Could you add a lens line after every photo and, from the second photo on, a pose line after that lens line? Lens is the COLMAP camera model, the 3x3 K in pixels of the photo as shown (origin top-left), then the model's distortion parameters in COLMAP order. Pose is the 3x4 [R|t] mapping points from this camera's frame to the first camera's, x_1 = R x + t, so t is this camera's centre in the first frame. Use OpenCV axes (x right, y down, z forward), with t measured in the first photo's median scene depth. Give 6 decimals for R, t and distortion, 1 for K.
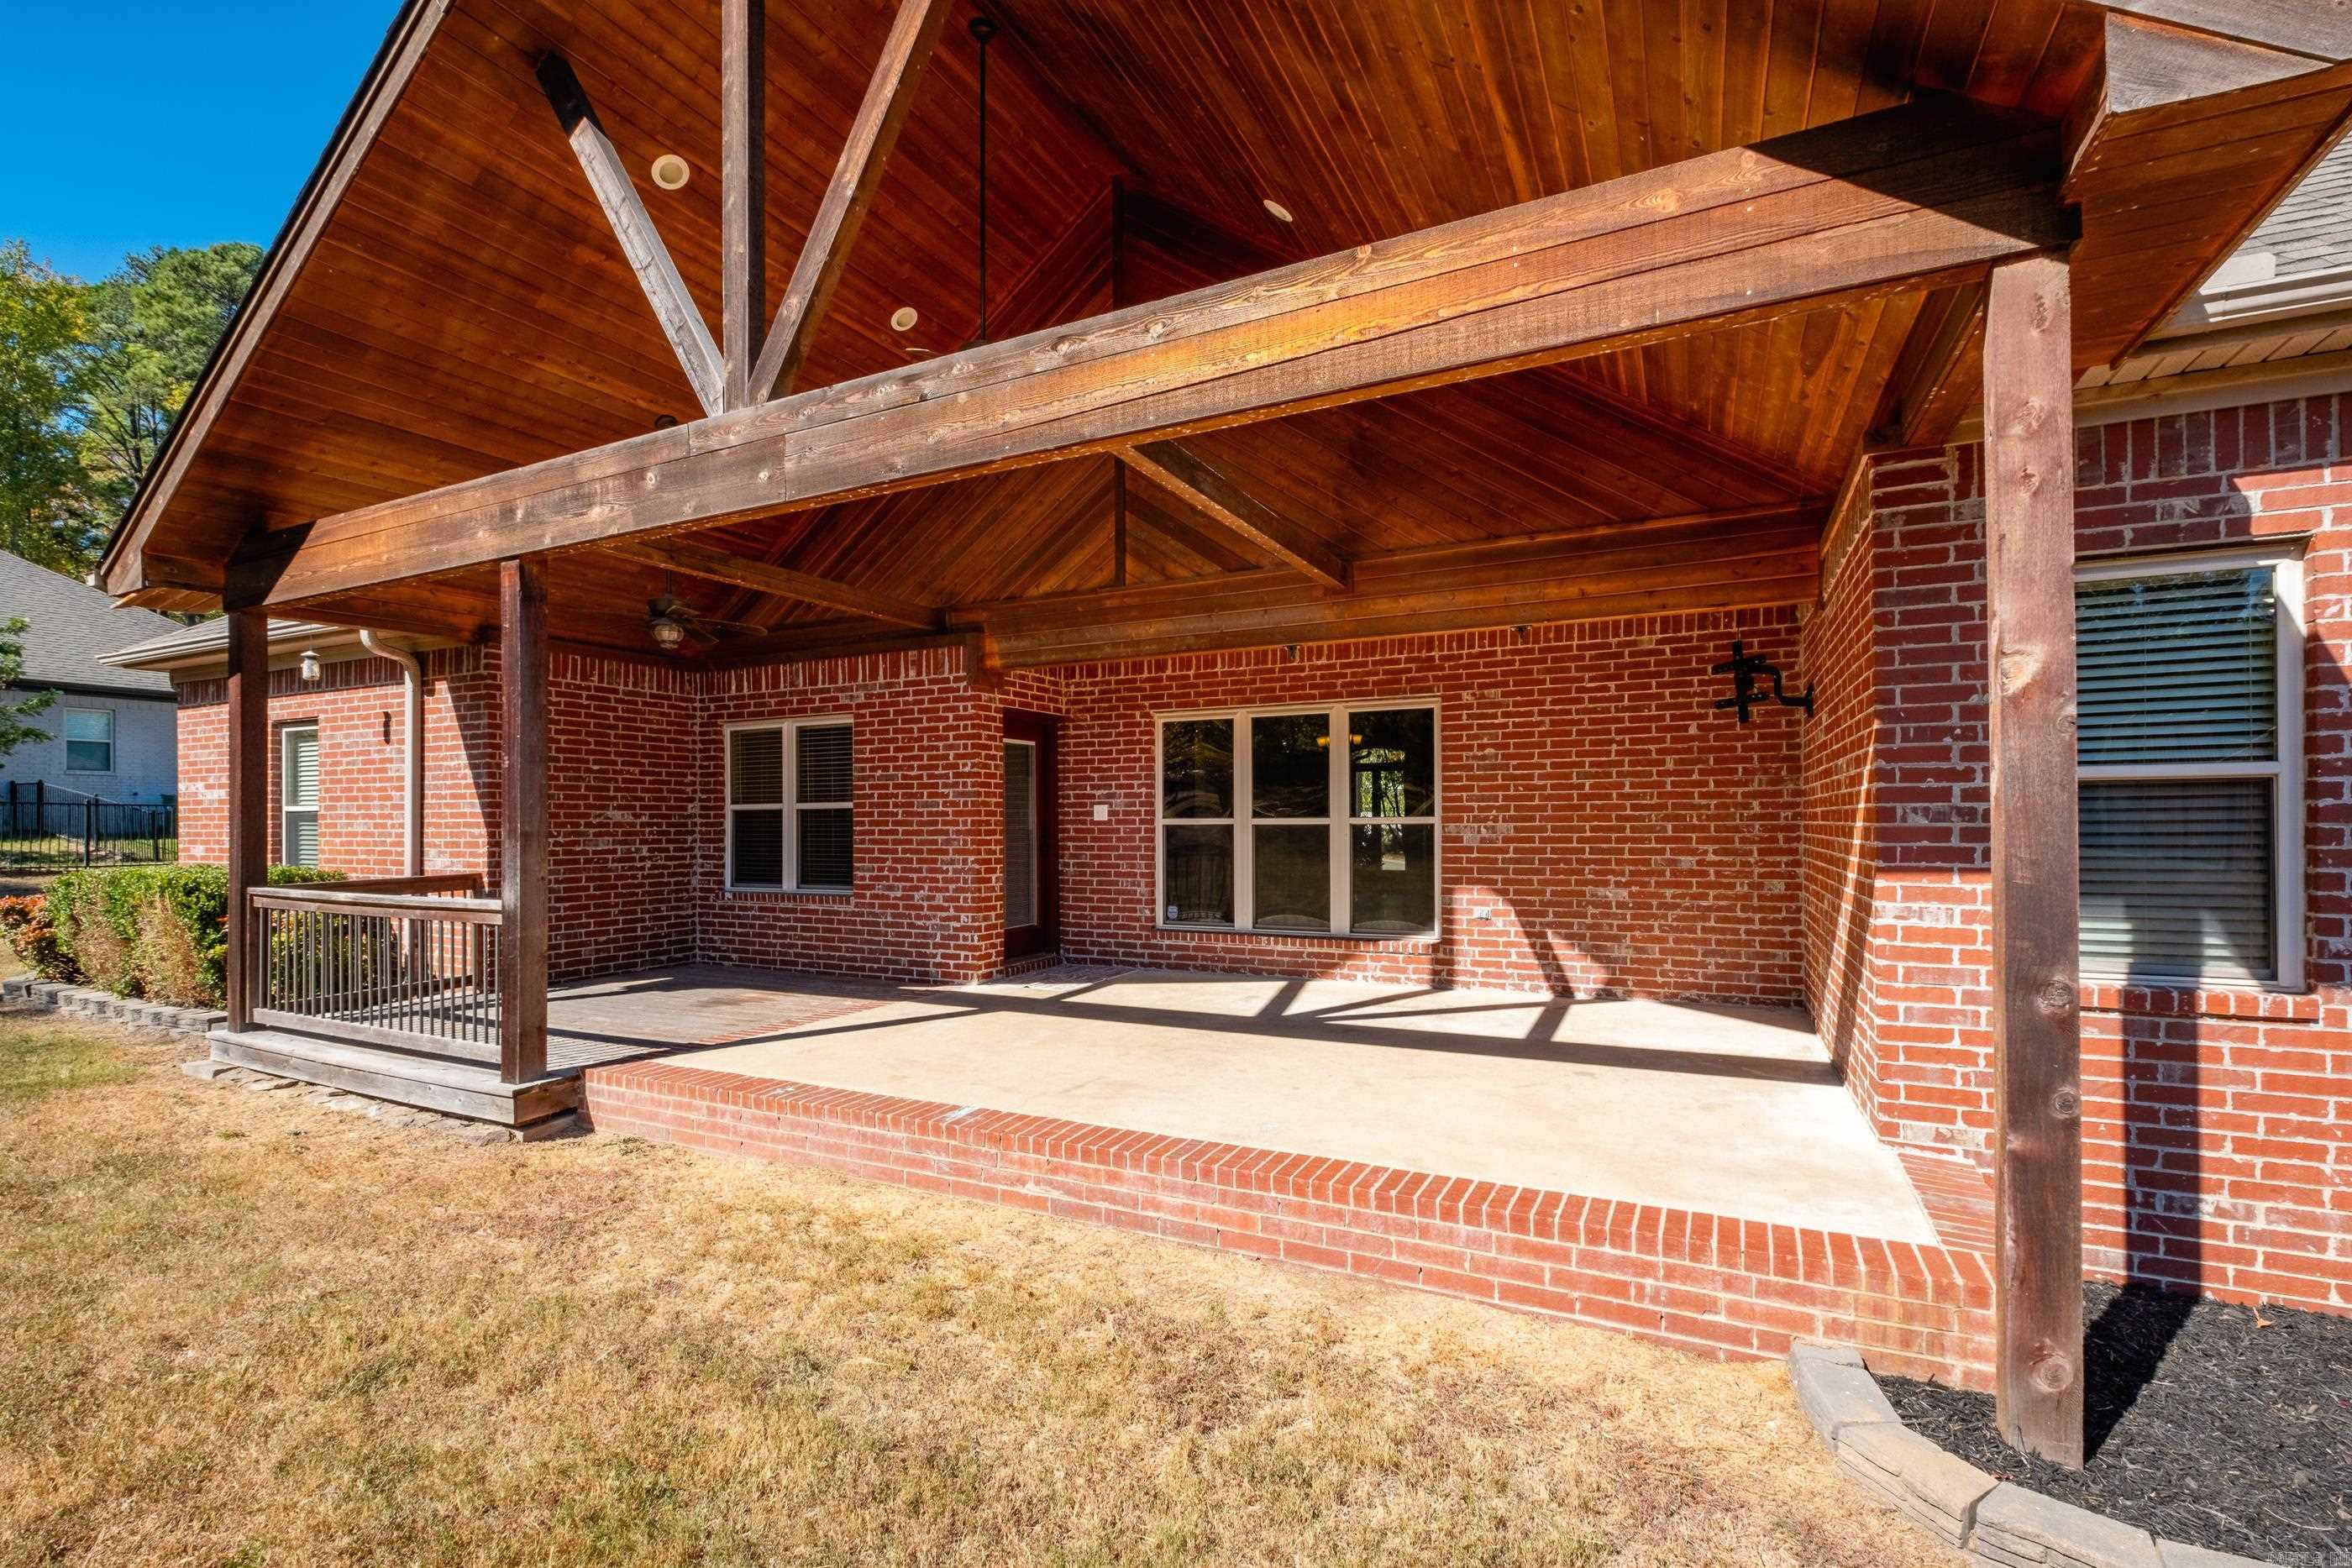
lens RADIAL K [[1025.1, 0, 1164.7], [0, 1025.1, 828.8], [0, 0, 1]] dist [0.001812, 0.000085]
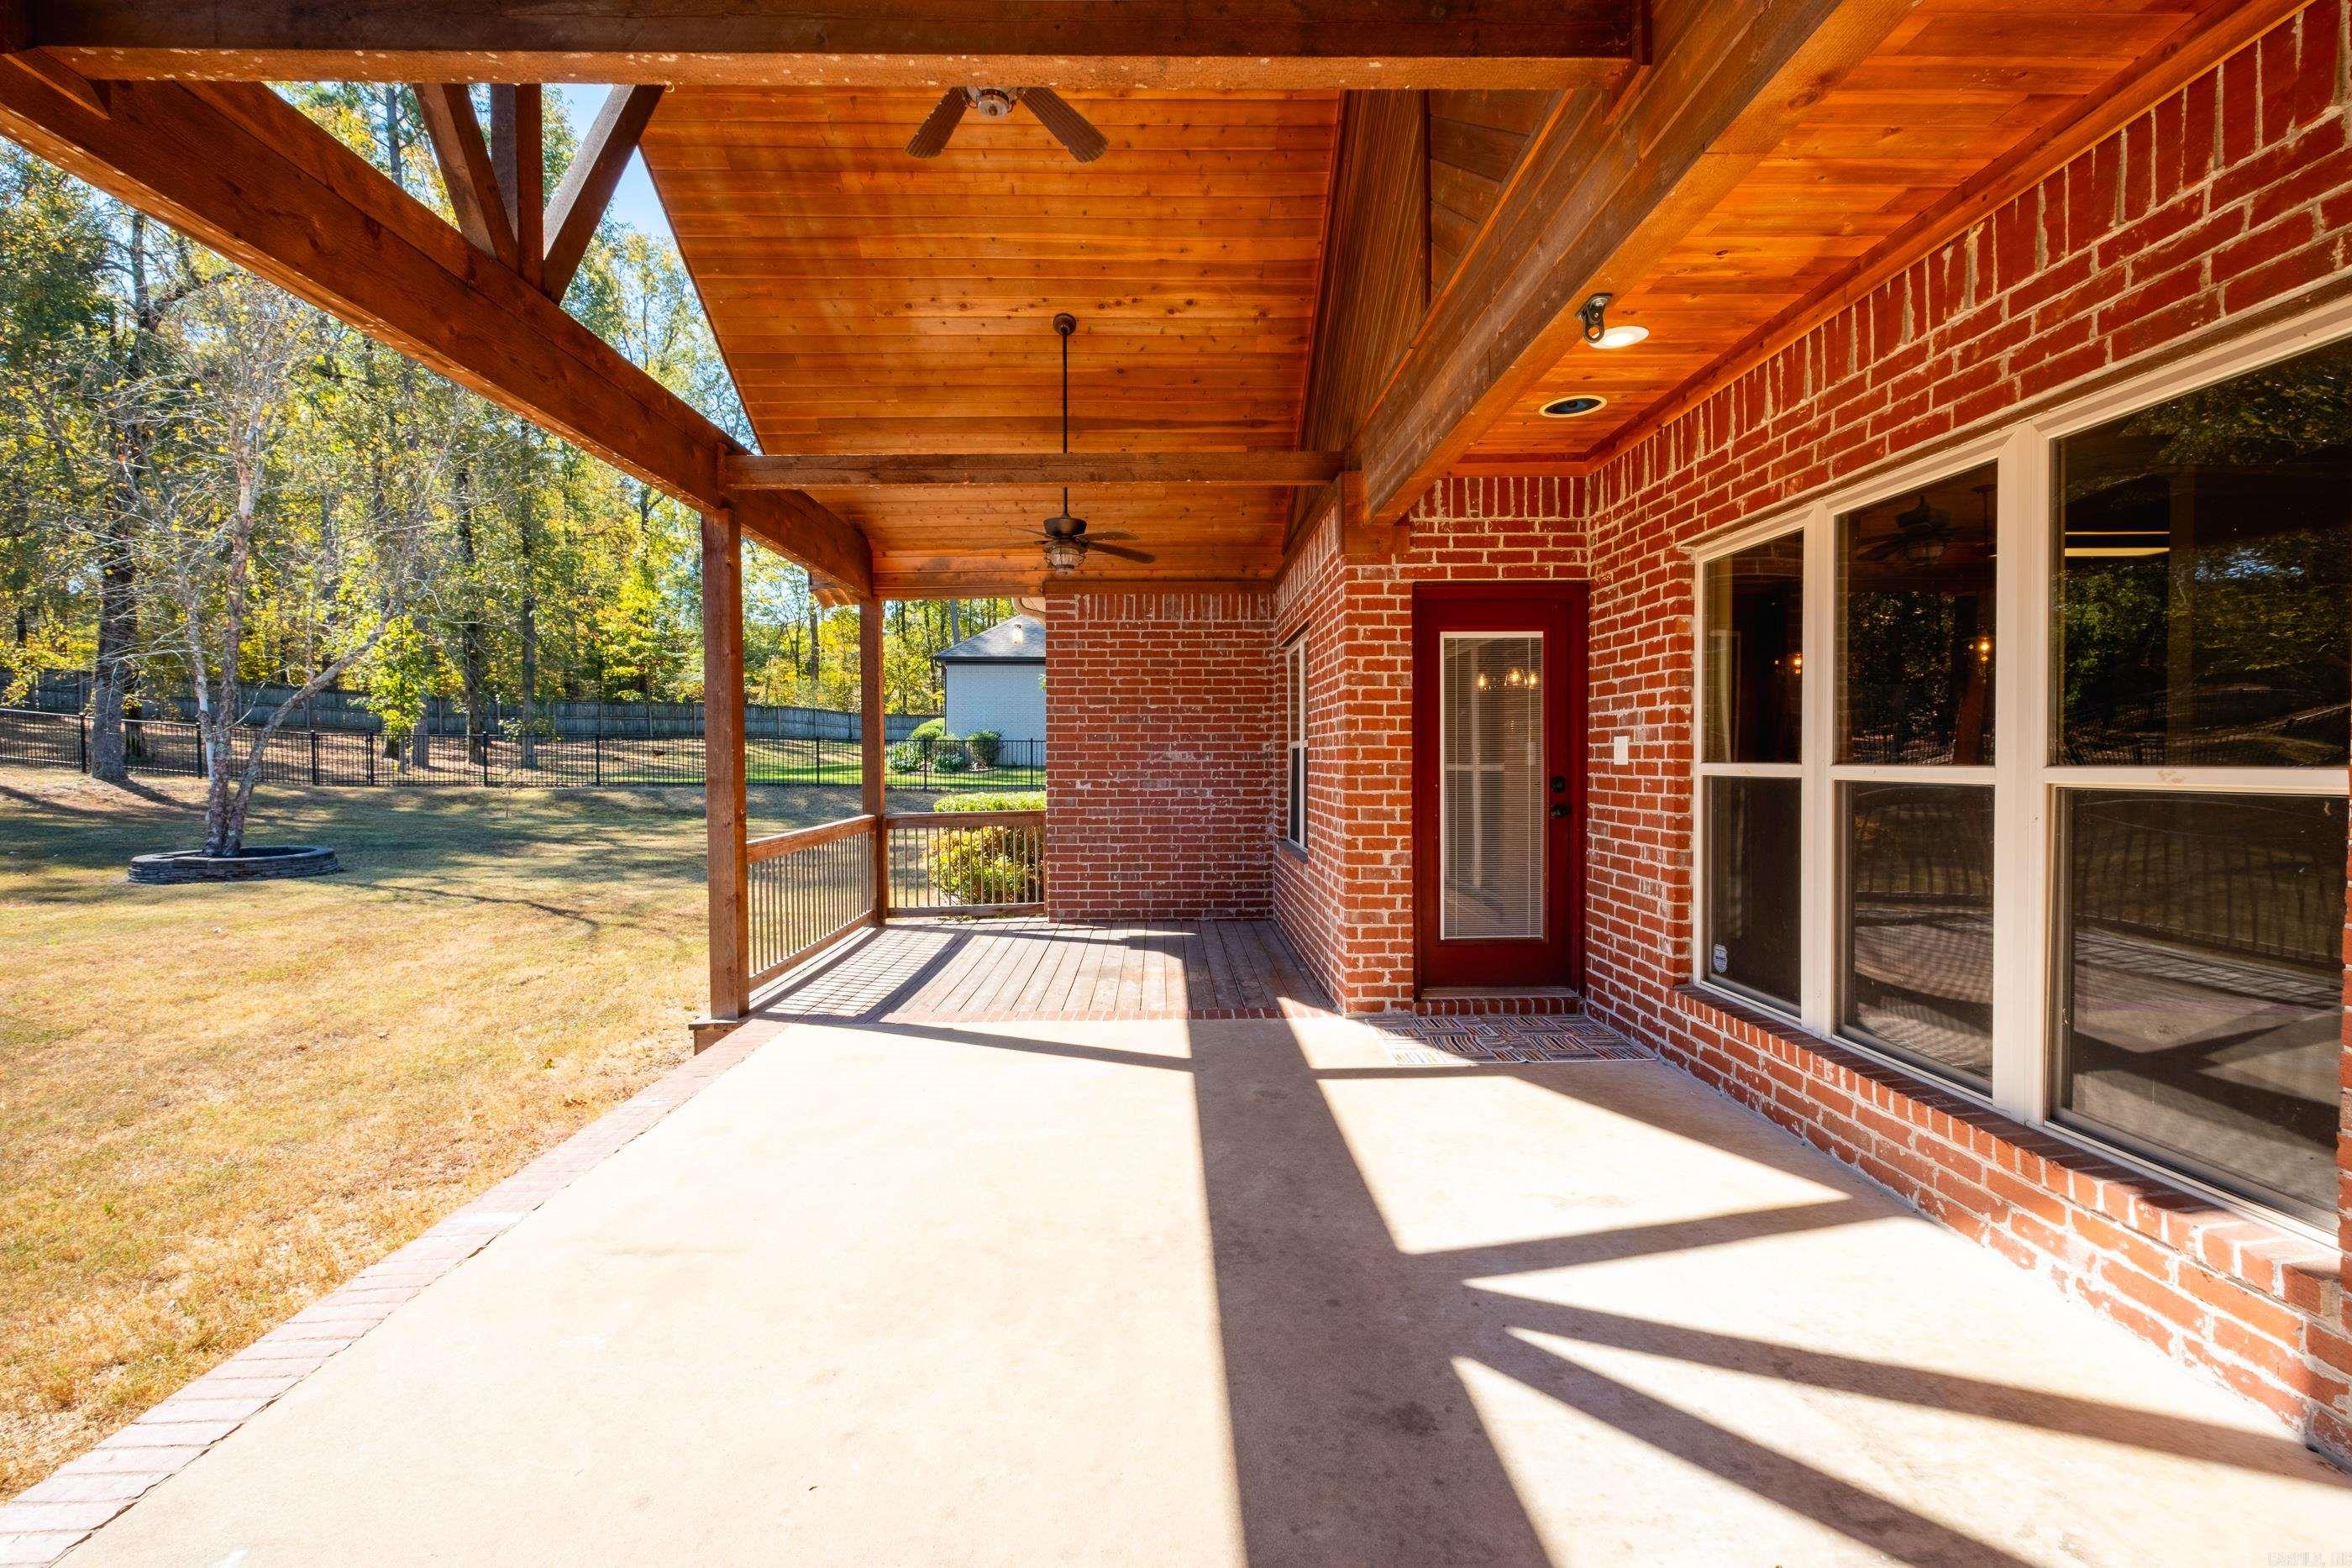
lens RADIAL K [[1015.7, 0, 1183.2], [0, 1015.7, 784.9], [0, 0, 1]] dist [0.008008, -0.005406]
pose [[0.480675, 0.025928, -0.876515, 0.350875], [-0.002549, 0.999600, 0.028171, -0.014557], [0.876895, -0.011307, 0.480549, 0.641254]]
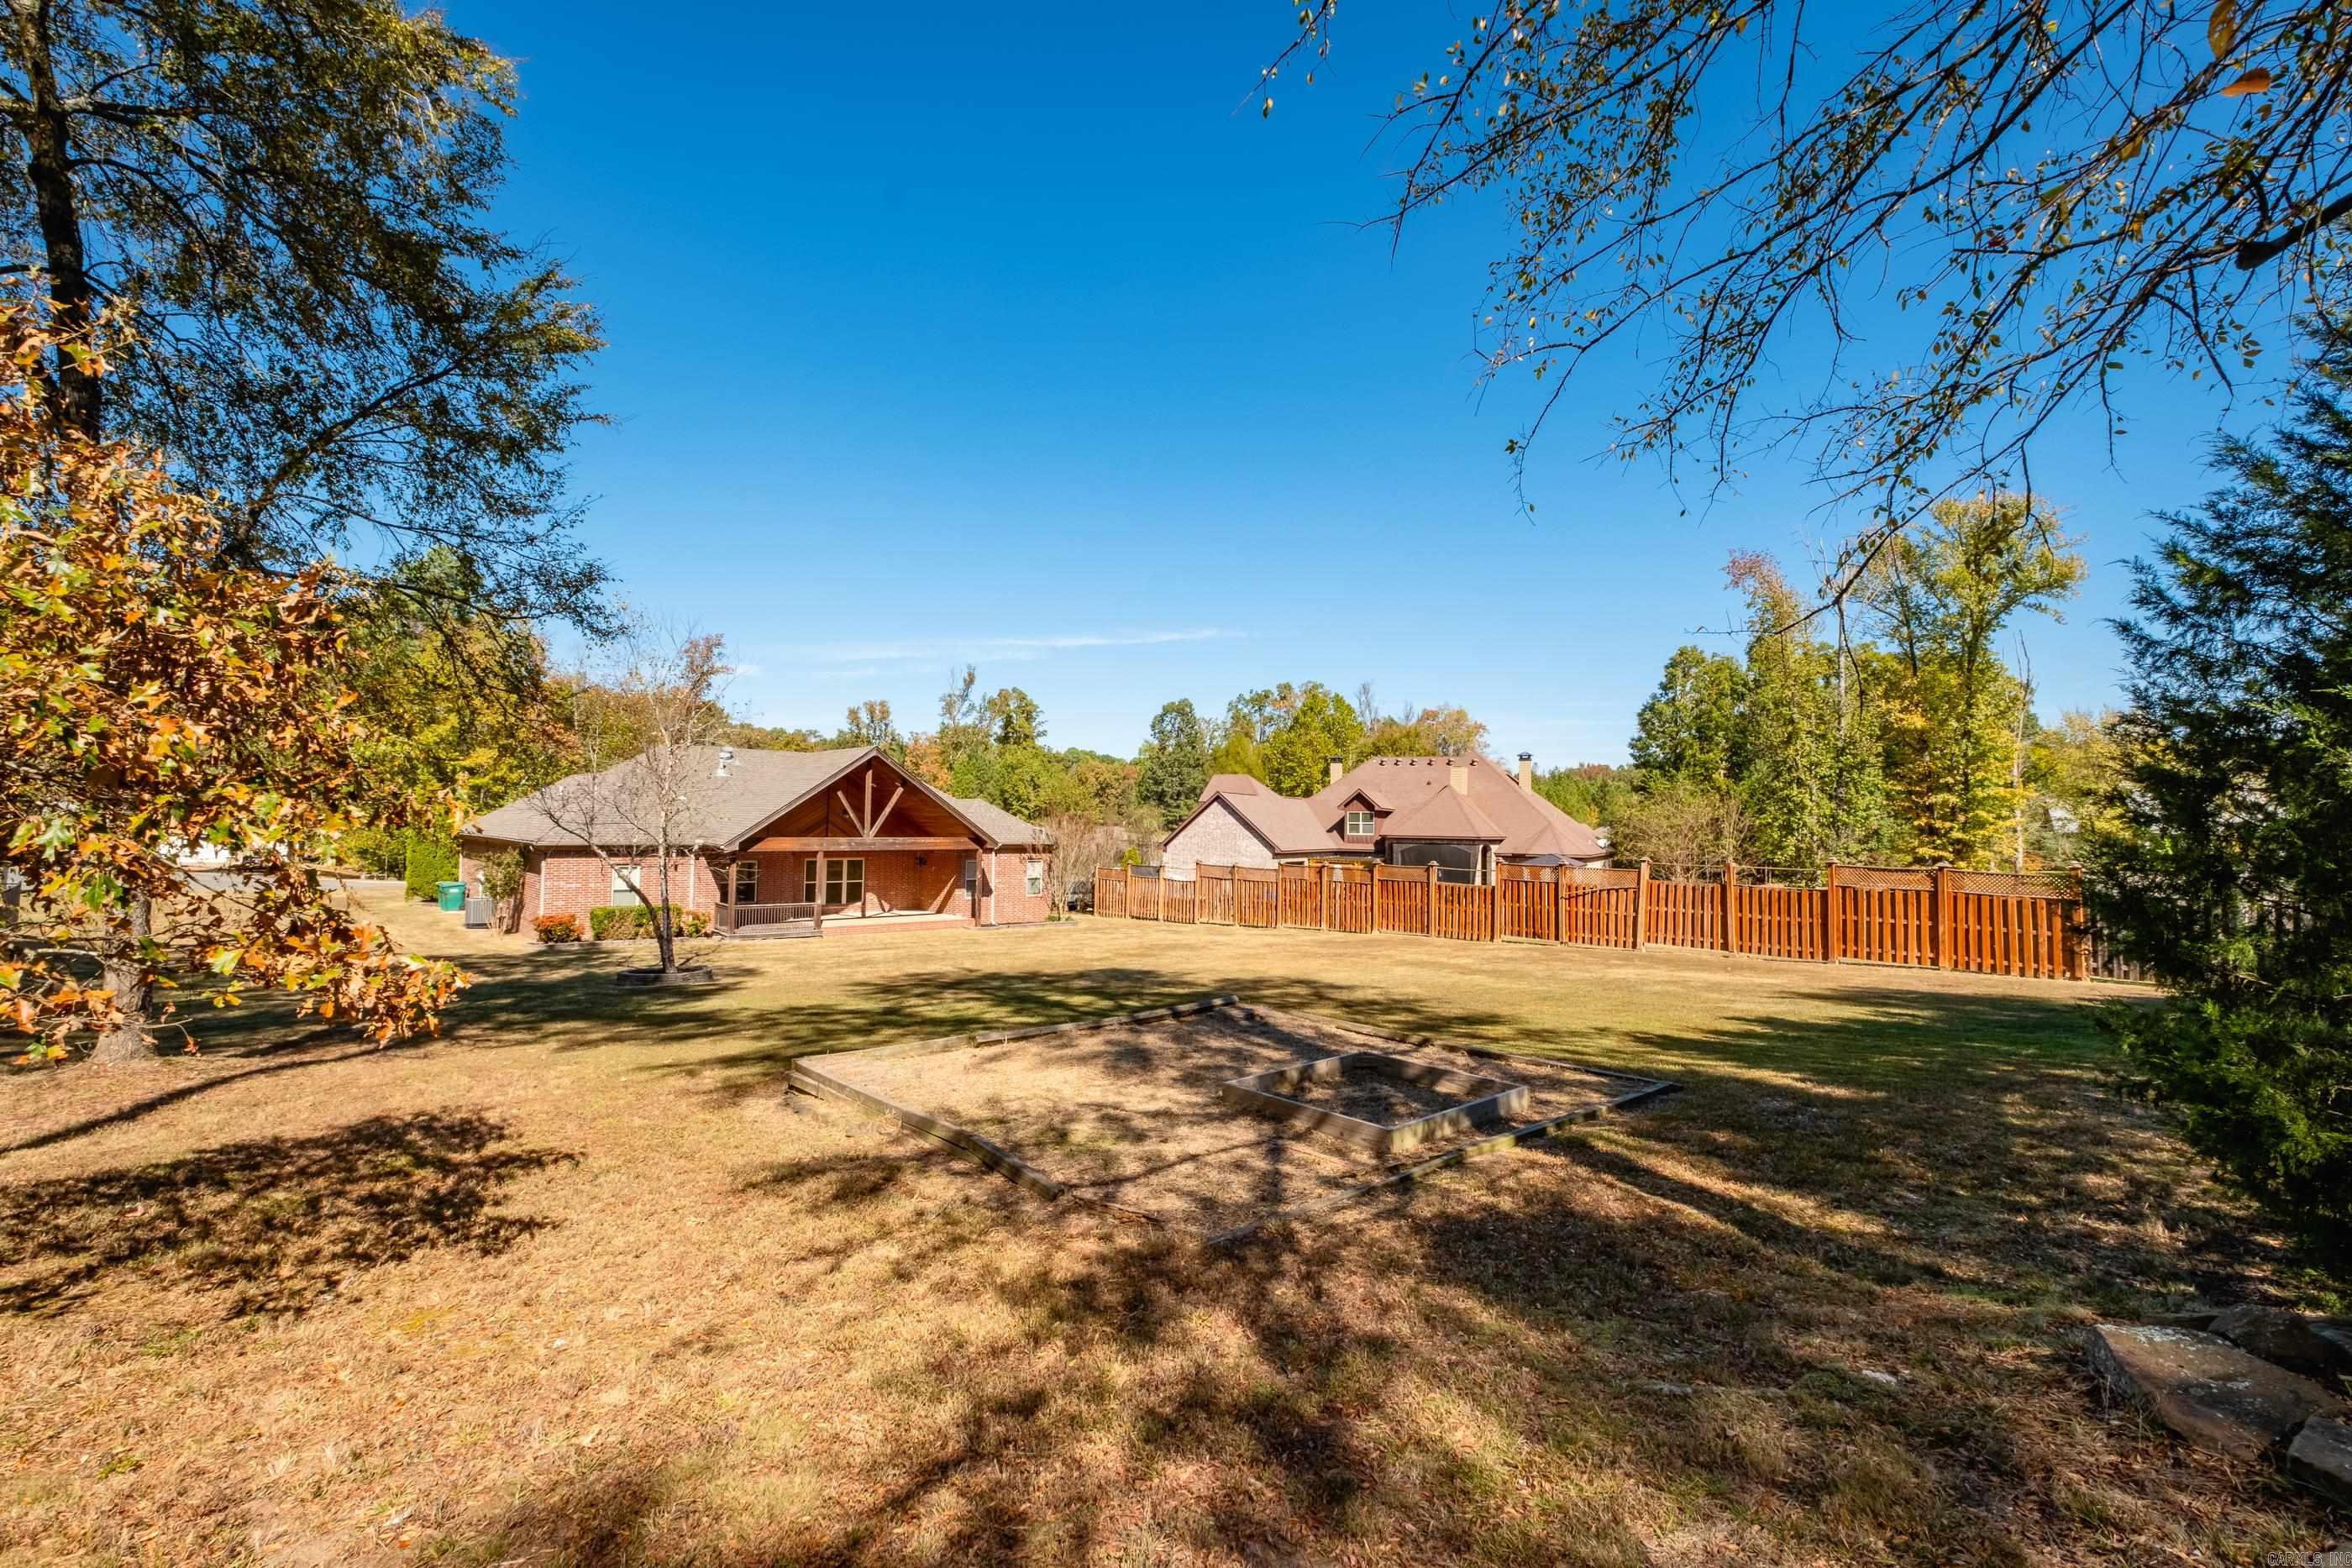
lens RADIAL K [[1015.7, 0, 1183.2], [0, 1015.7, 784.9], [0, 0, 1]] dist [0.008008, -0.005406]
pose [[0.354021, 0.043536, 0.934224, -4.045221], [-0.015882, 0.999052, -0.040539, -0.312994], [-0.935103, -0.000486, 0.354377, -2.371100]]
